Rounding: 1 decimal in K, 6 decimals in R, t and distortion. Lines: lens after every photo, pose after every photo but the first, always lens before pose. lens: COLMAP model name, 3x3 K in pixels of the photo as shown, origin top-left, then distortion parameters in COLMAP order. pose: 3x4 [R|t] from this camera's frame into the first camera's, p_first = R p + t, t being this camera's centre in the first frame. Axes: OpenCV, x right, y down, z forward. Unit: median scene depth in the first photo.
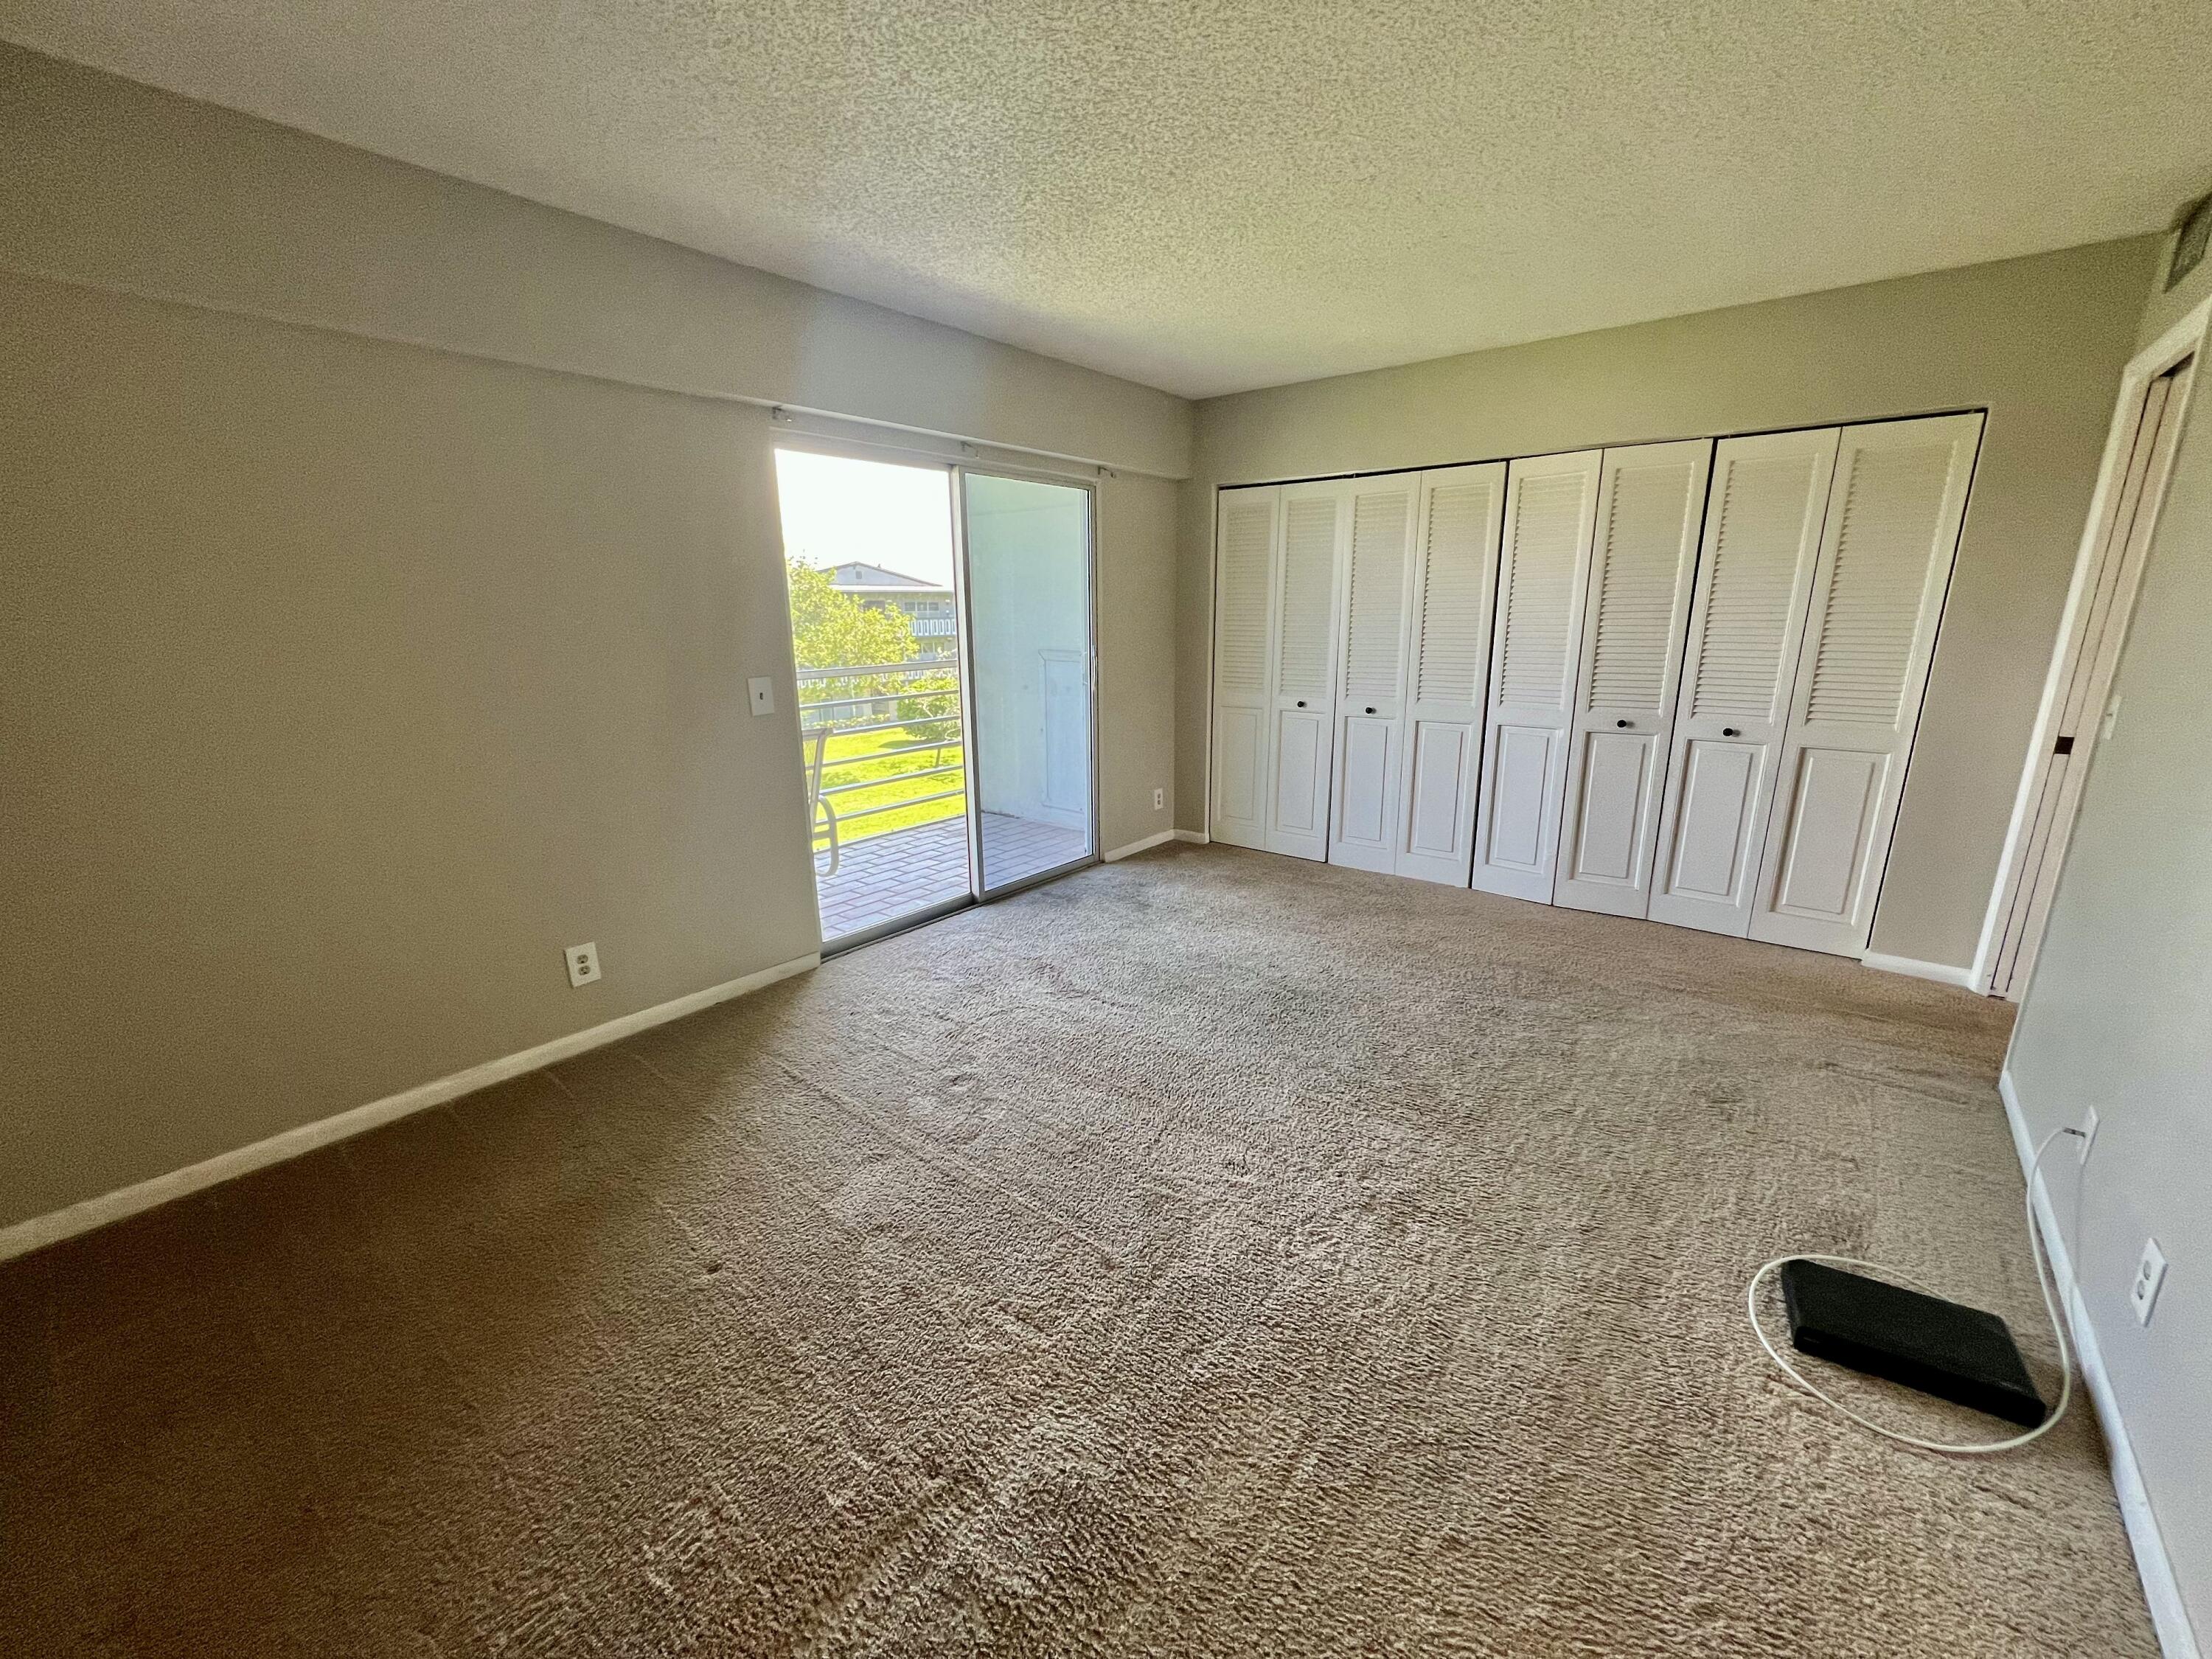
lens RADIAL K [[881.9, 0, 1103.7], [0, 881.9, 836.2], [0, 0, 1]] dist [0.000245, 0.000777]
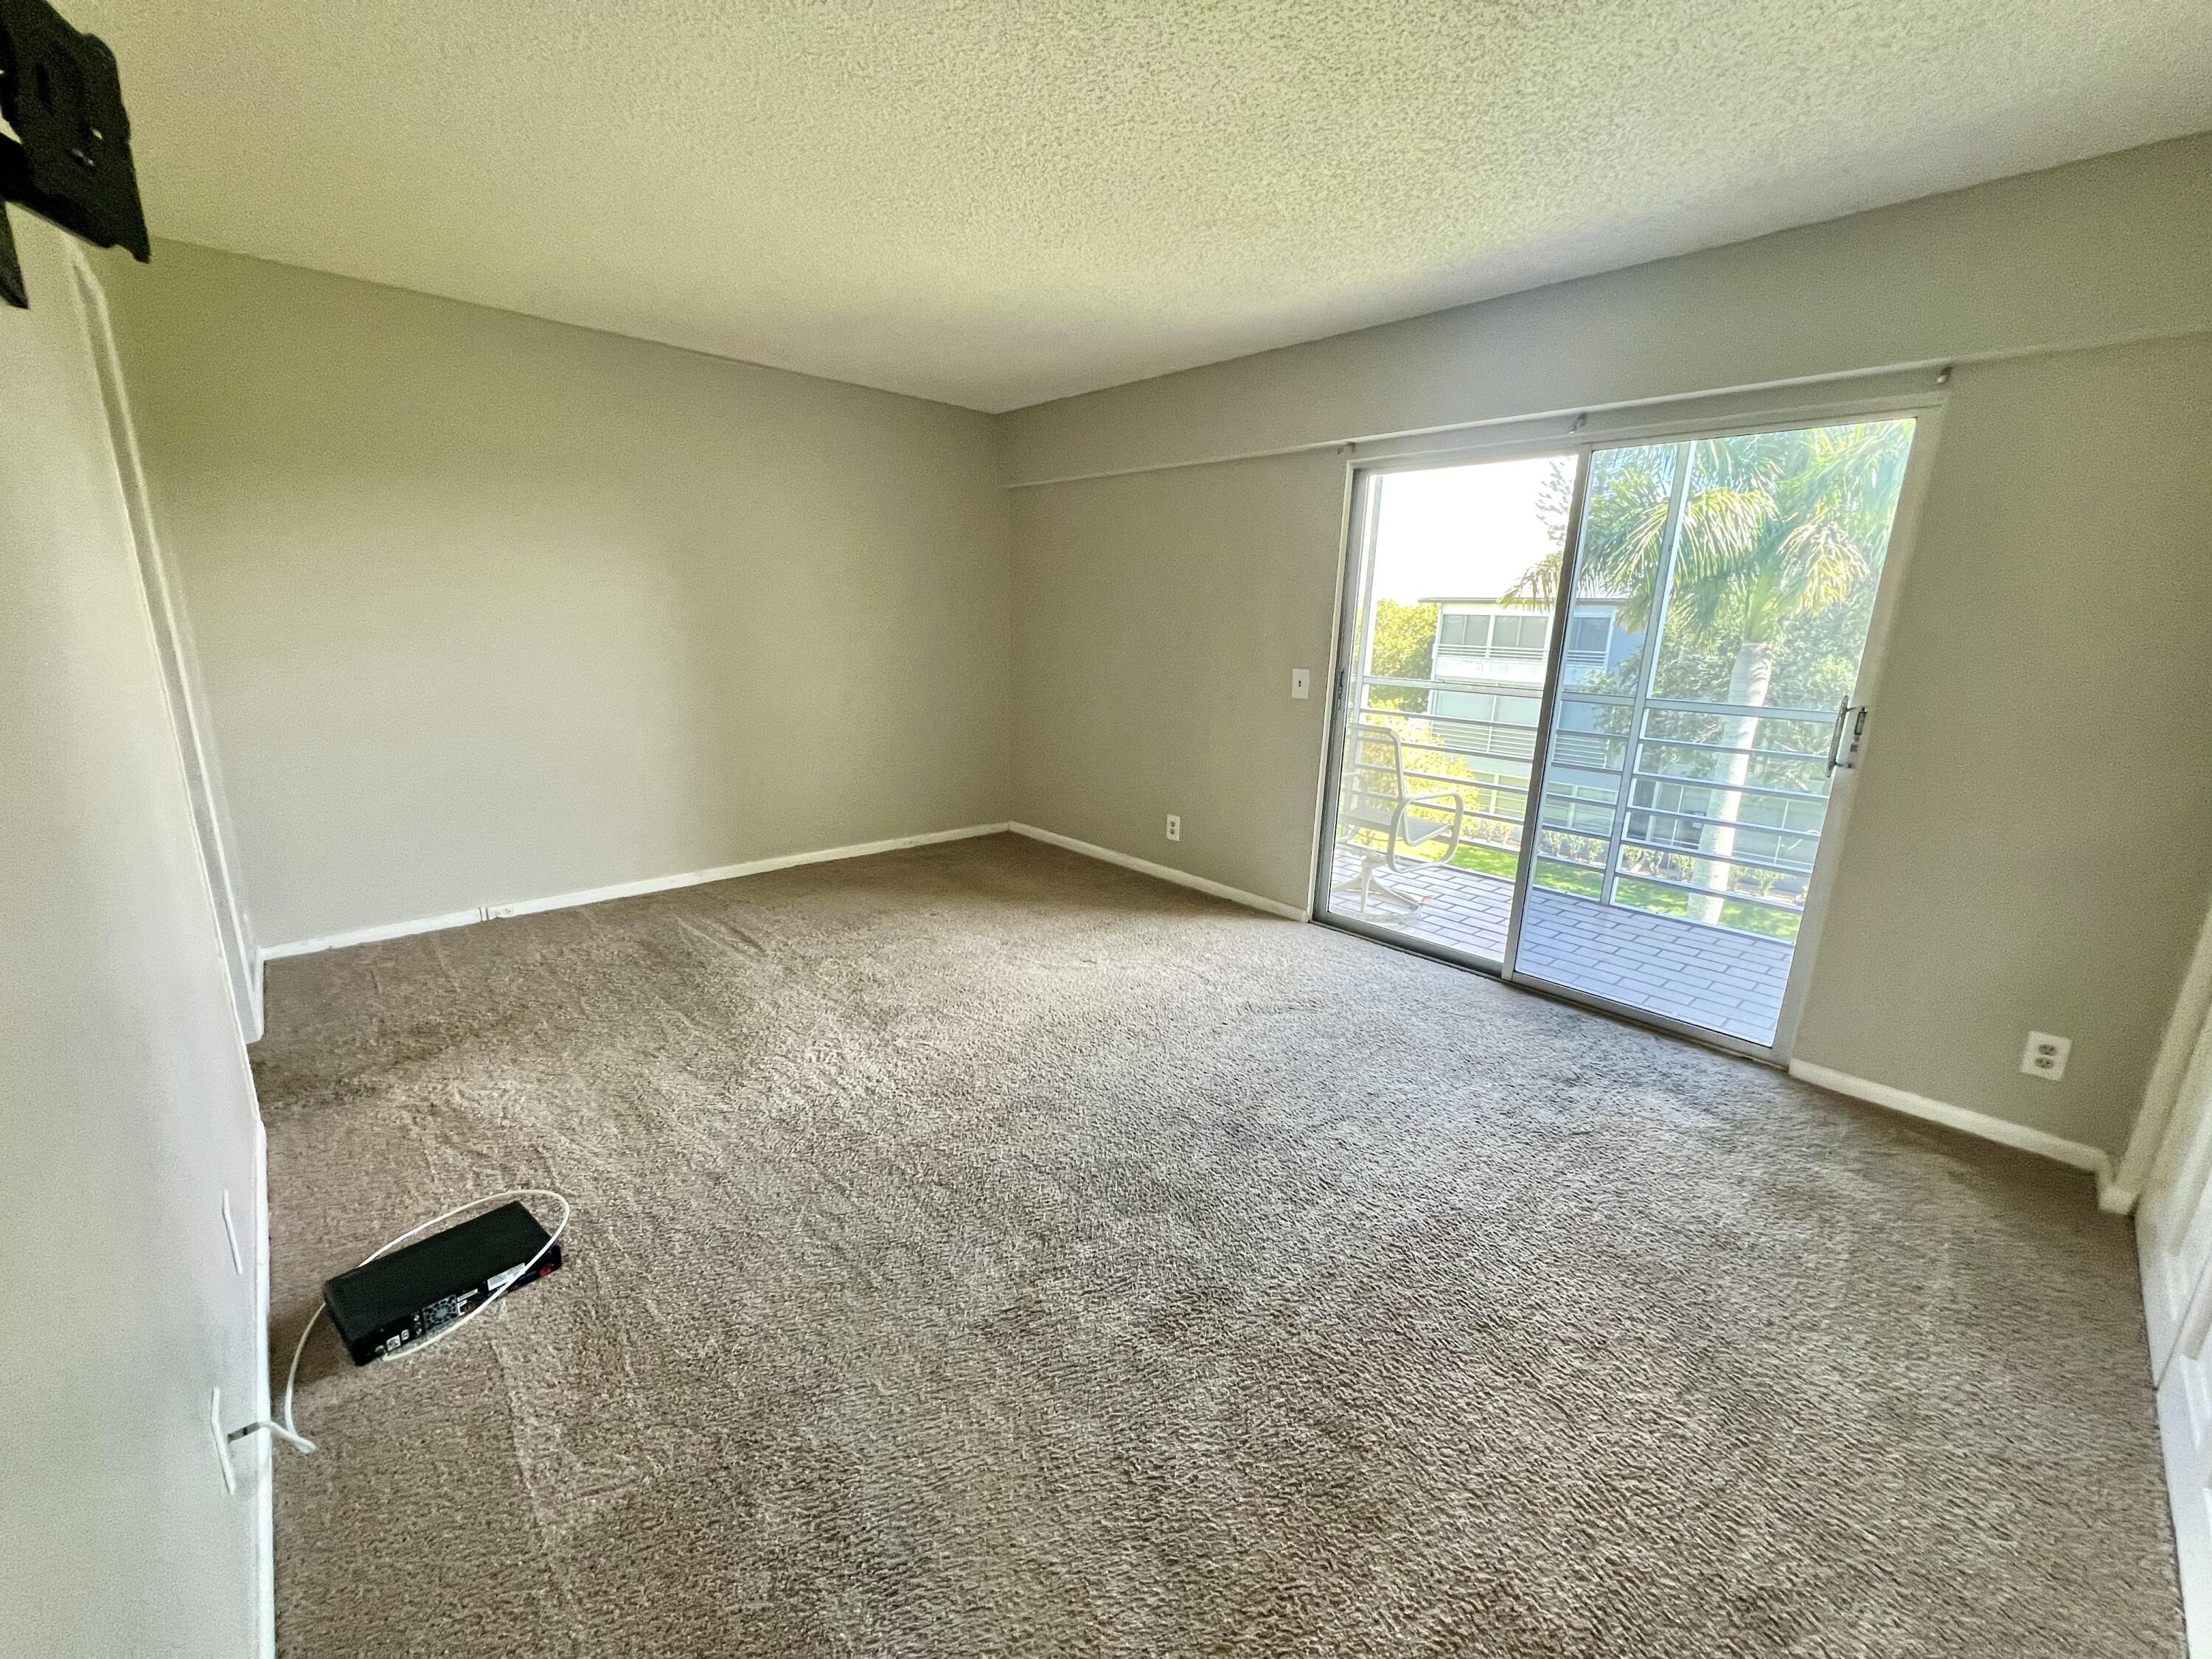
lens RADIAL K [[881.9, 0, 1103.2], [0, 881.9, 830.1], [0, 0, 1]] dist [0.000245, 0.000777]
pose [[-0.140465, 0.231589, -0.962619, 0.783557], [-0.283707, 0.922073, 0.263233, -0.190985], [0.948567, 0.310077, -0.063815, 0.774350]]
